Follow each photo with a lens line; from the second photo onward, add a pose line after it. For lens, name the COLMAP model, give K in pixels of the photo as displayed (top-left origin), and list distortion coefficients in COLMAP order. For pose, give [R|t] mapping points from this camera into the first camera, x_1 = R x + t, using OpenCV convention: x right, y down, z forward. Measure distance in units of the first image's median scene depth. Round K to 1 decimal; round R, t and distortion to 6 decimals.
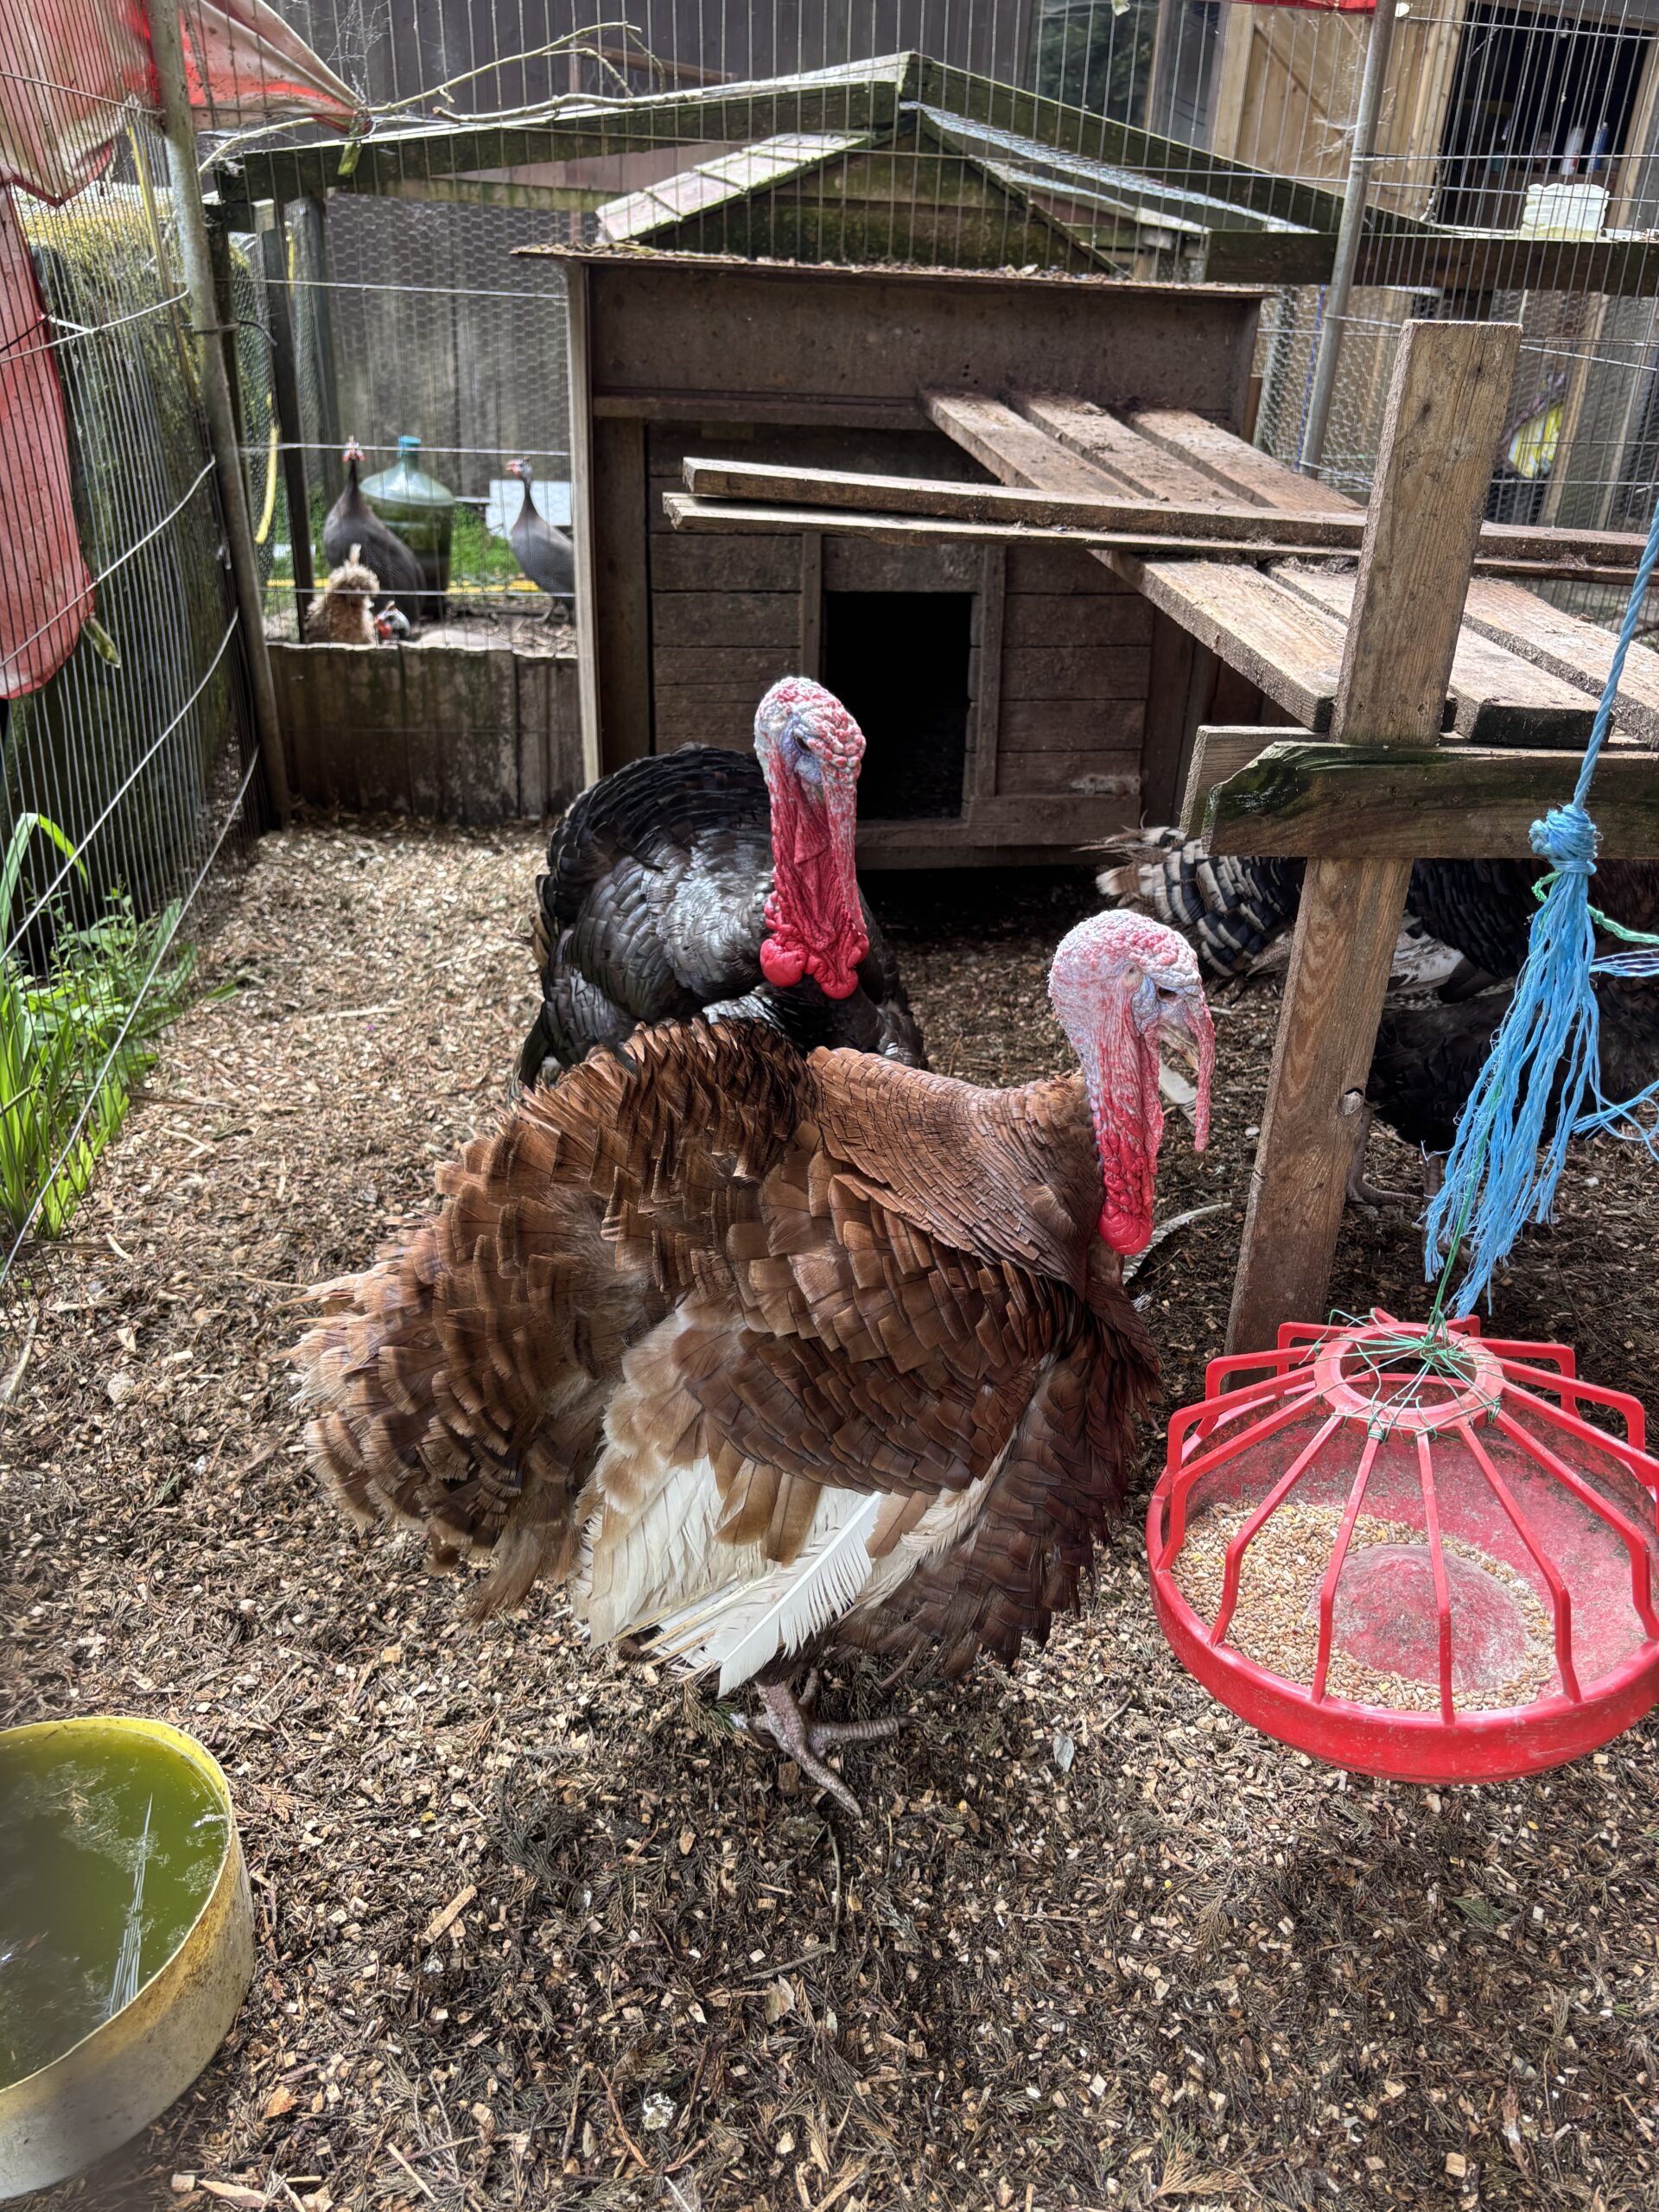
lens RADIAL K [[1419.2, 0, 793.8], [0, 1419.2, 1104.7], [0, 0, 1]] dist [0.016191, -0.038896]
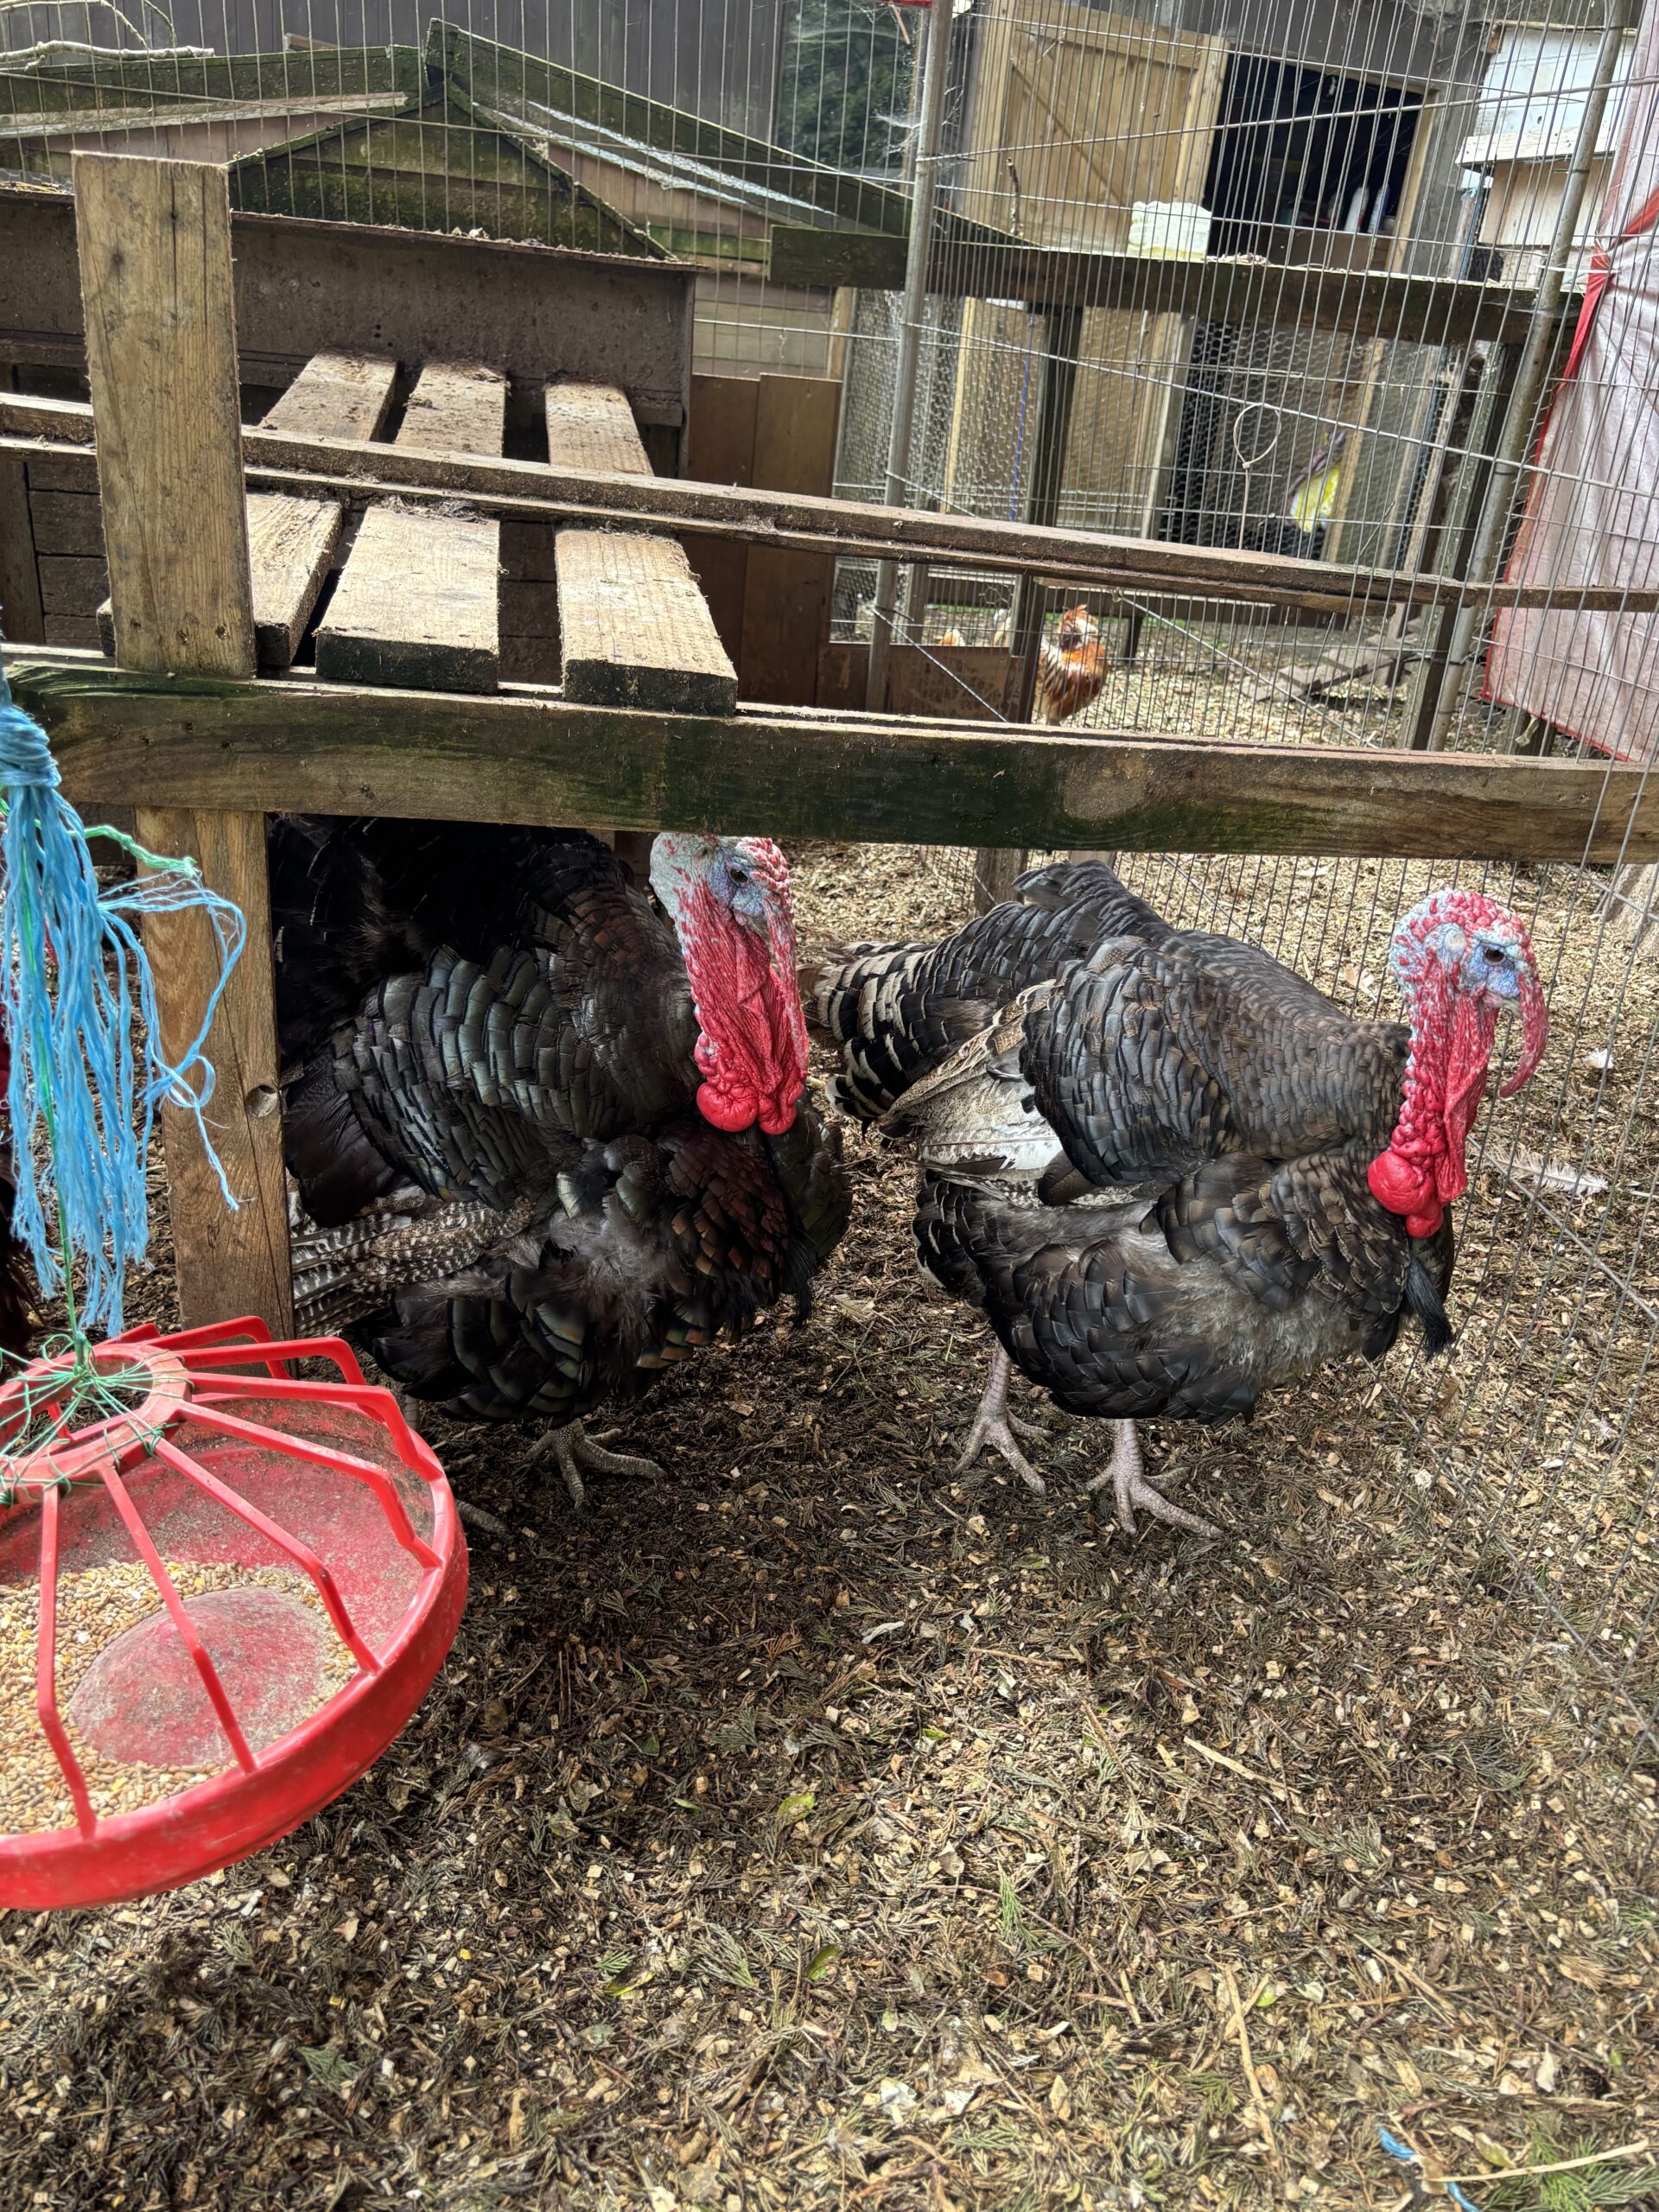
lens RADIAL K [[1419.2, 0, 793.8], [0, 1419.2, 1104.7], [0, 0, 1]] dist [0.016191, -0.038896]
pose [[0.997955, 0.030688, 0.056076, 0.283626], [-0.029216, 0.999211, -0.026887, 0.006721], [-0.056857, 0.025194, 0.998064, 0.052511]]
